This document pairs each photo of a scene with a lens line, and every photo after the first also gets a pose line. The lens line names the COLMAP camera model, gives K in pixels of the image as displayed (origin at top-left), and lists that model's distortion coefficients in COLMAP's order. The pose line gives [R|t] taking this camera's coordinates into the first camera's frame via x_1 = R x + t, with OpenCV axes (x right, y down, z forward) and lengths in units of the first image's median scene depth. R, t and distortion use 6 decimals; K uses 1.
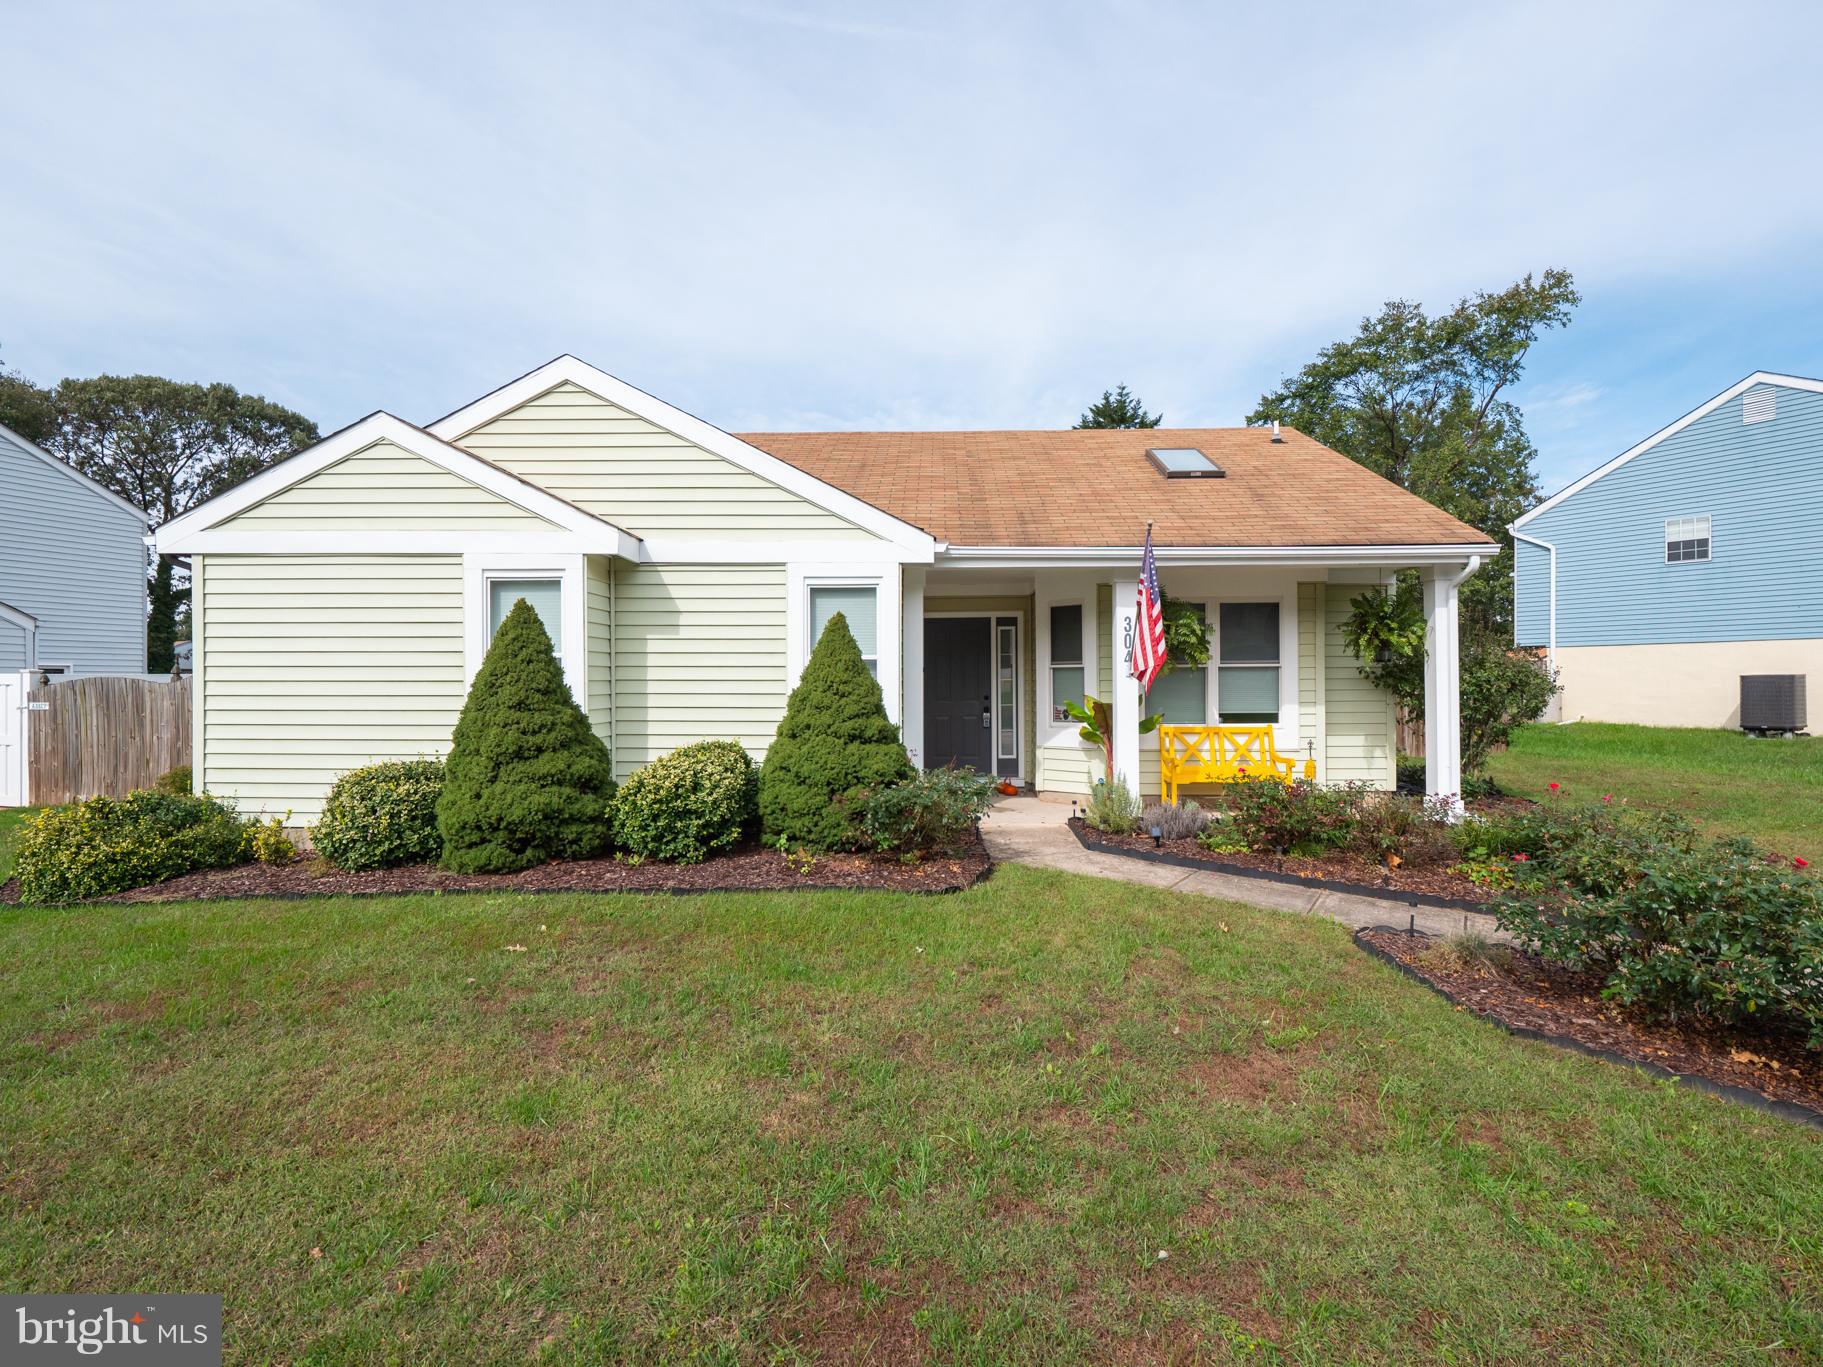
lens RADIAL K [[900.4, 0, 913.3], [0, 900.4, 683.9], [0, 0, 1]] dist [-0.014534, -0.000807]
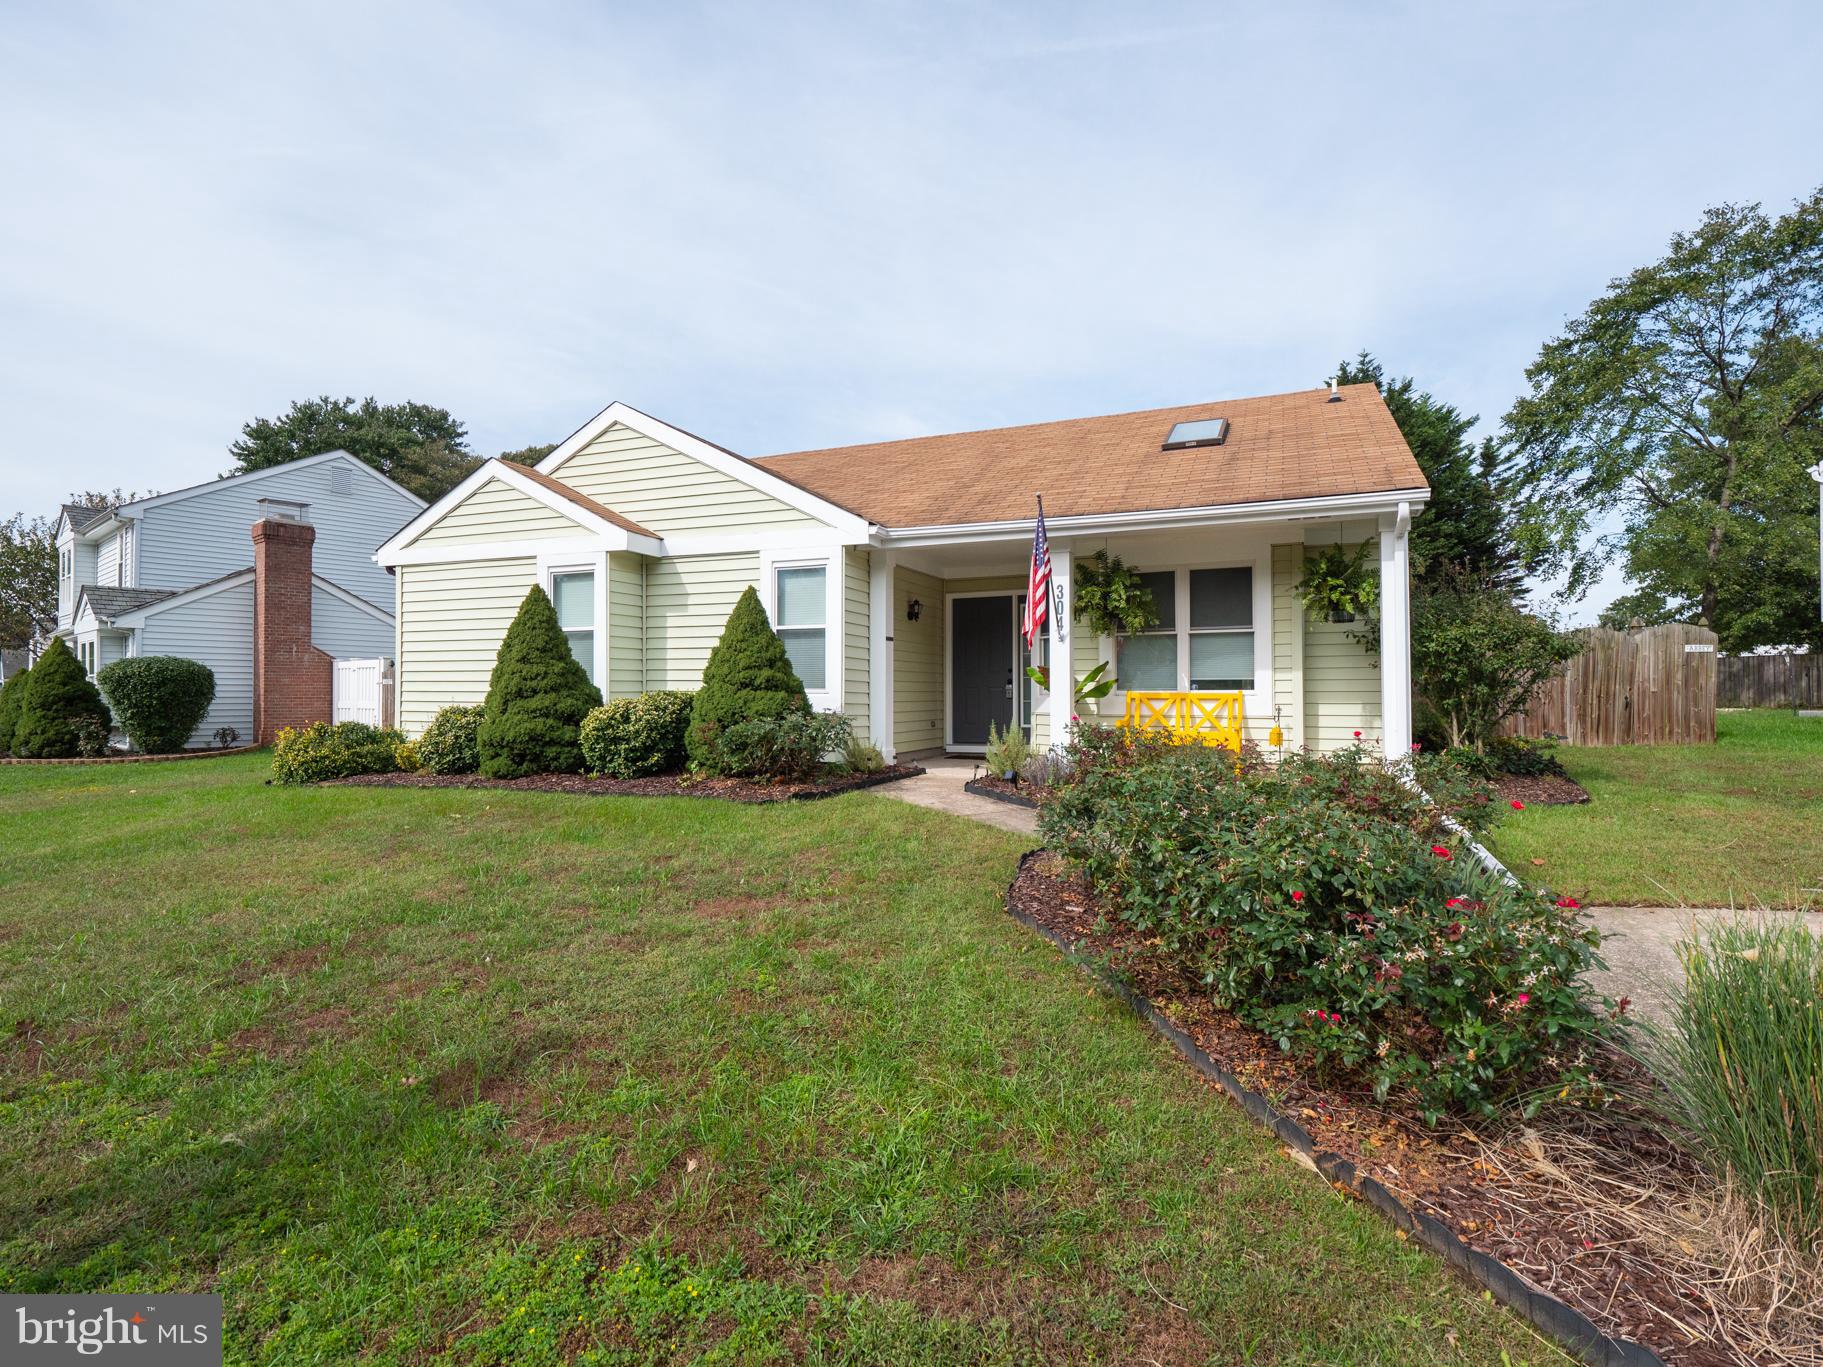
lens RADIAL K [[900.4, 0, 906.1], [0, 900.4, 678.9], [0, 0, 1]] dist [-0.014534, -0.000807]
pose [[0.928124, -0.001692, -0.372268, 0.497485], [-0.004322, 0.999873, -0.015320, 0.057263], [0.372246, 0.015828, 0.927999, -0.056953]]
